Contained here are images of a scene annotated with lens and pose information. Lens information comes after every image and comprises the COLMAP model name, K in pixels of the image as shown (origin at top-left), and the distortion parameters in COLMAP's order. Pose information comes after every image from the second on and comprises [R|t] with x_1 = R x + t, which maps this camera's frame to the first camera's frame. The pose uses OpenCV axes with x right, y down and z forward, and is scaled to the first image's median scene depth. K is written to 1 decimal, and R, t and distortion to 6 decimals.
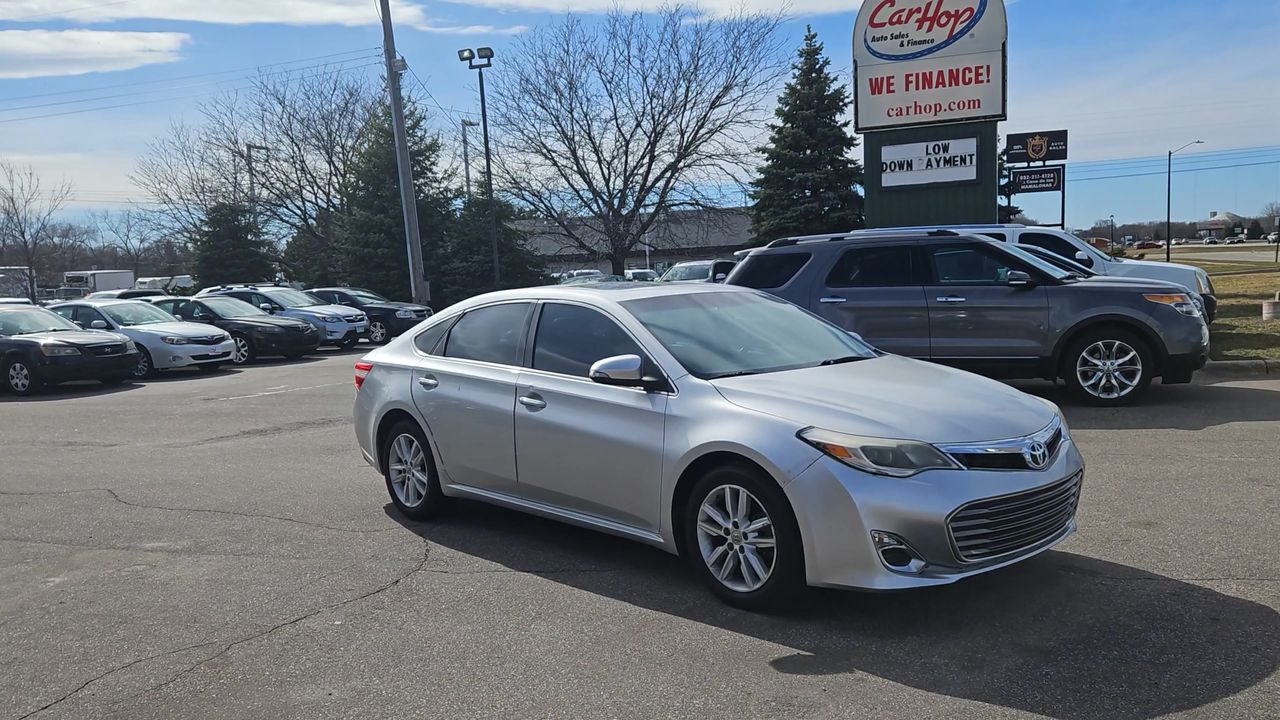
lens RADIAL K [[1020.3, 0, 659.1], [0, 1020.3, 387.6], [0, 0, 1]] dist [0.067356, -0.004209]
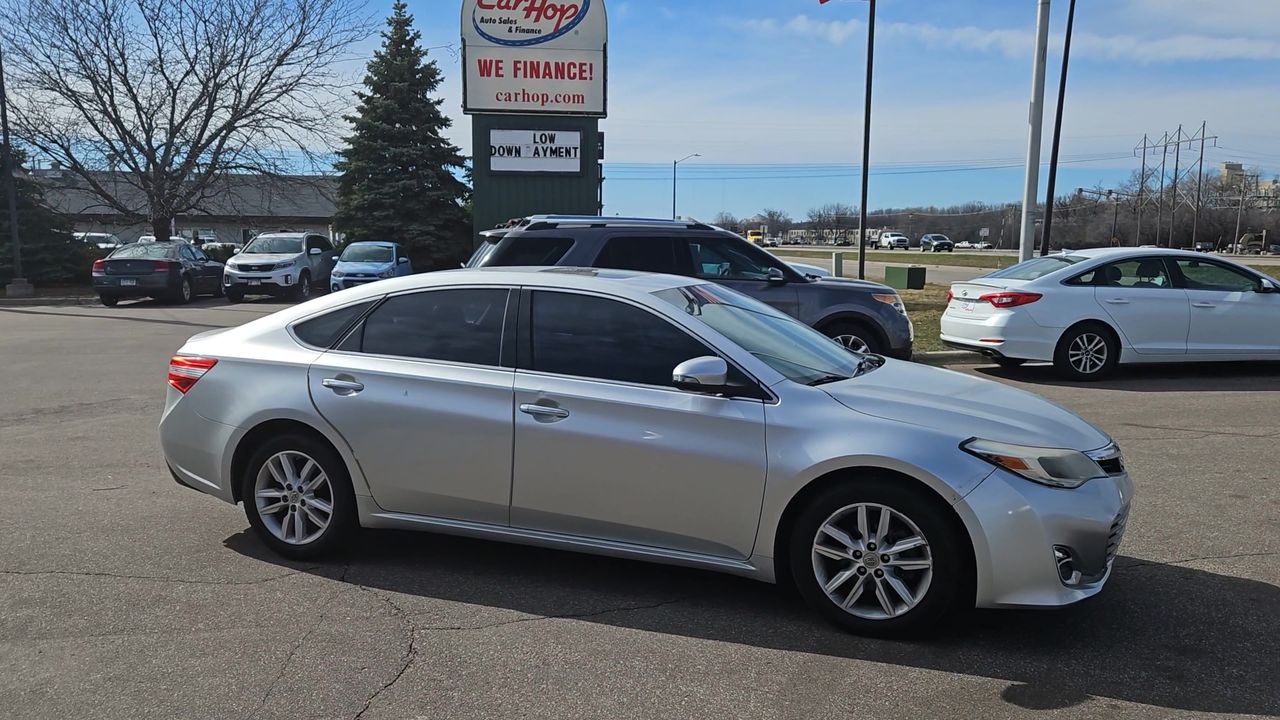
lens RADIAL K [[1008.6, 0, 641.9], [0, 1008.6, 387.4], [0, 0, 1]] dist [0.052978, -0.005001]
pose [[0.897542, -0.009901, 0.440818, -0.088207], [0.001239, 0.999801, 0.019935, -0.004465], [-0.440928, -0.017347, 0.897375, 0.049838]]
